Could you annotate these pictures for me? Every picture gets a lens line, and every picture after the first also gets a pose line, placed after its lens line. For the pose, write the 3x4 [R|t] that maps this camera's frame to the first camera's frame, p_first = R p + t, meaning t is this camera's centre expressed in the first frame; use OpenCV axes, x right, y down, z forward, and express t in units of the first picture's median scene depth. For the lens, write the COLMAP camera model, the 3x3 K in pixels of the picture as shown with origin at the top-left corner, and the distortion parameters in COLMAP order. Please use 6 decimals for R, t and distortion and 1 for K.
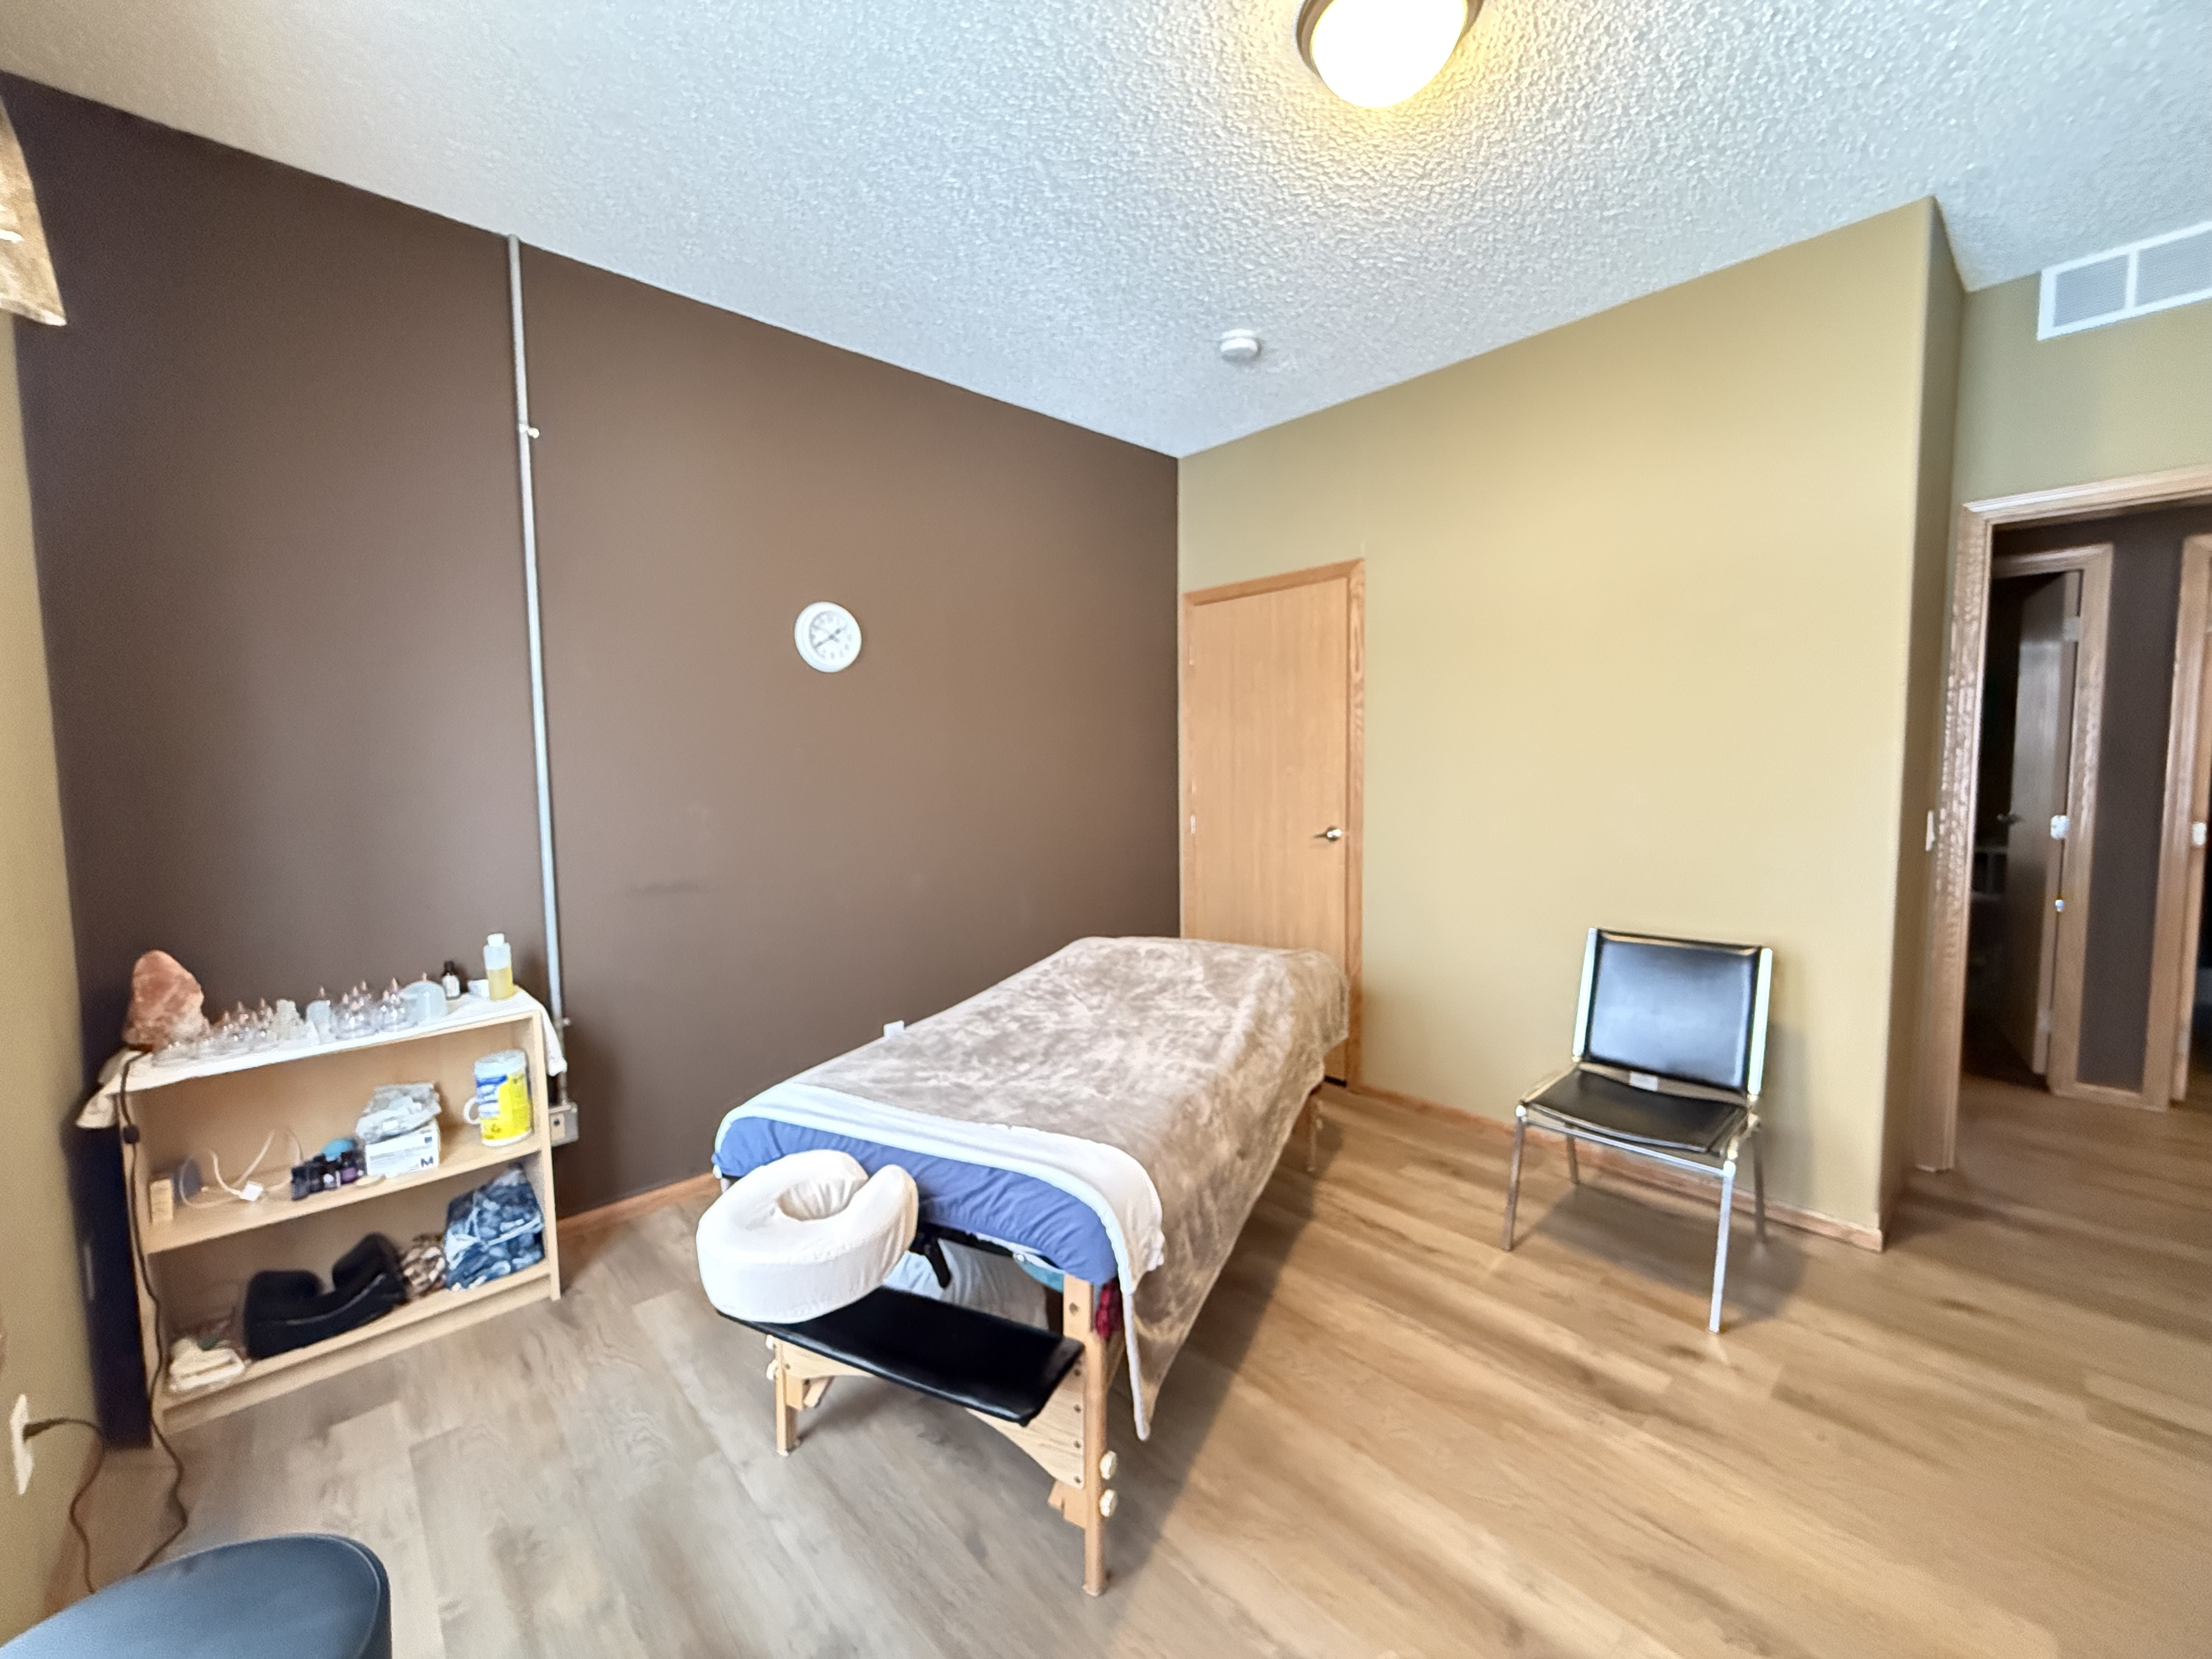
lens RADIAL K [[883.5, 0, 1105.6], [0, 883.5, 826.4], [0, 0, 1]] dist [-0.000869, -0.000320]
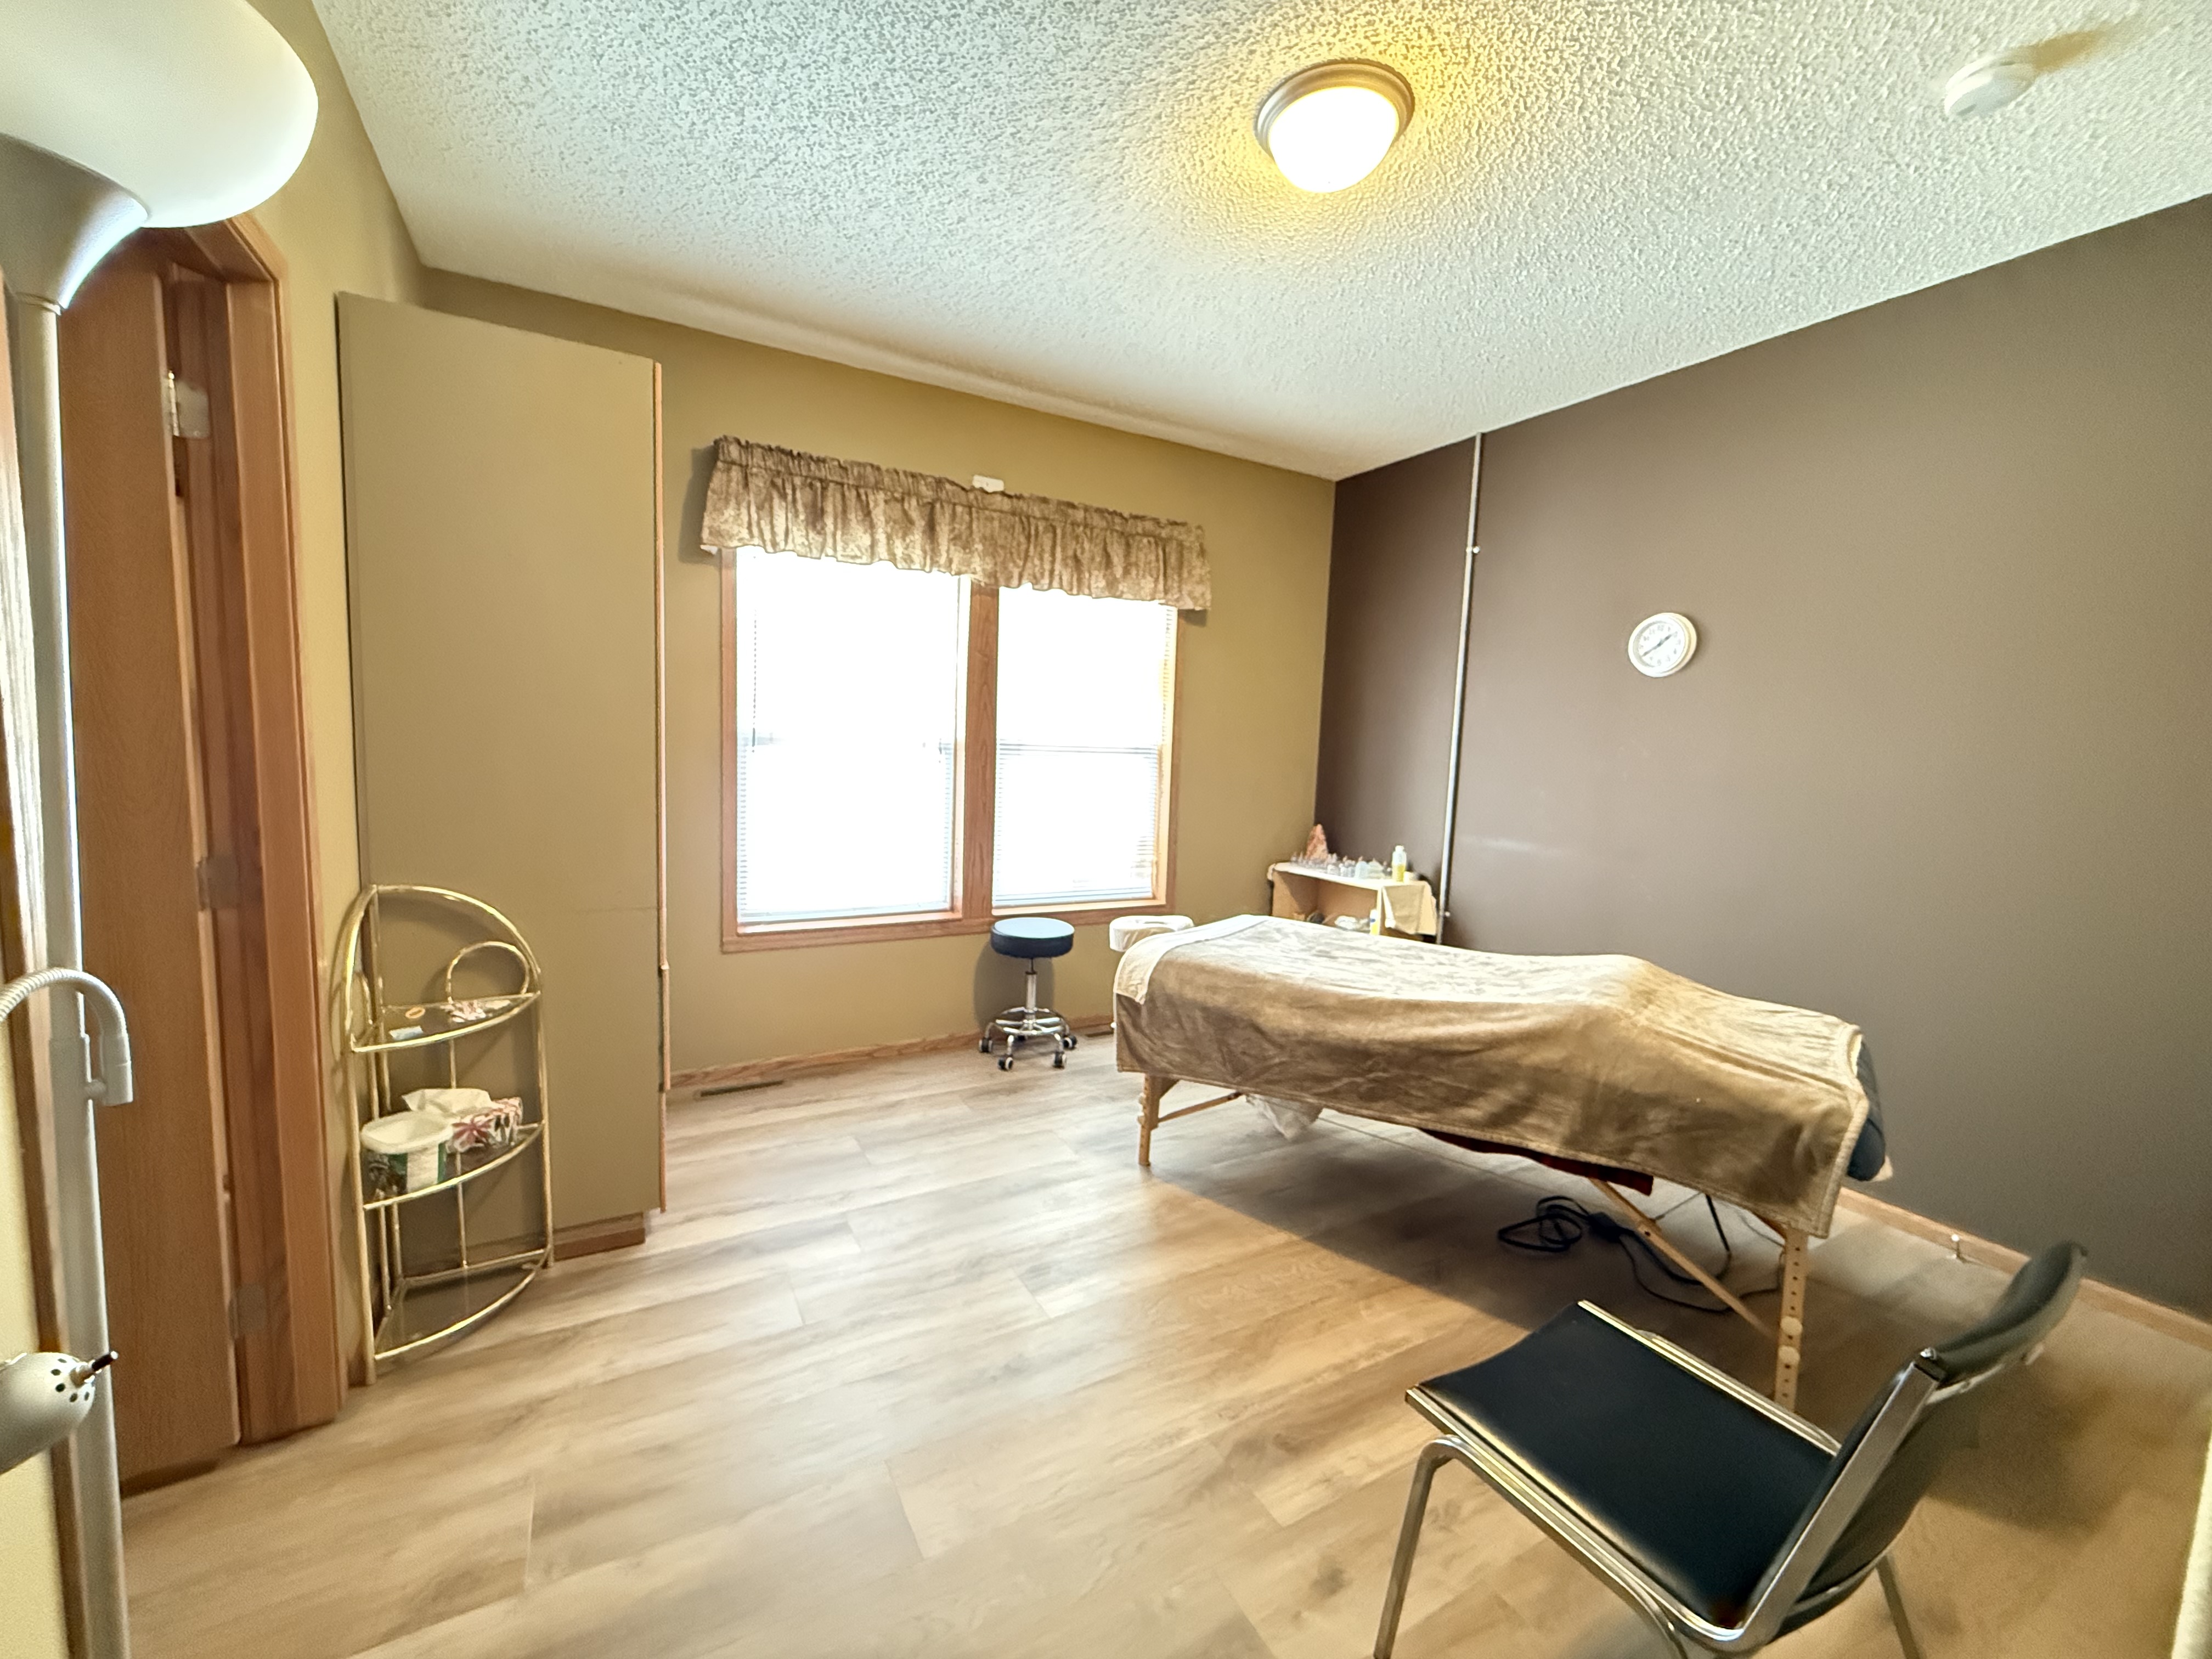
lens RADIAL K [[883.5, 0, 1106.0], [0, 883.5, 827.2], [0, 0, 1]] dist [-0.000869, -0.000320]
pose [[-0.223321, 0.097194, -0.969887, 1.375674], [-0.106765, 0.986591, 0.123451, -0.085921], [0.968880, 0.131119, -0.209949, 0.914780]]
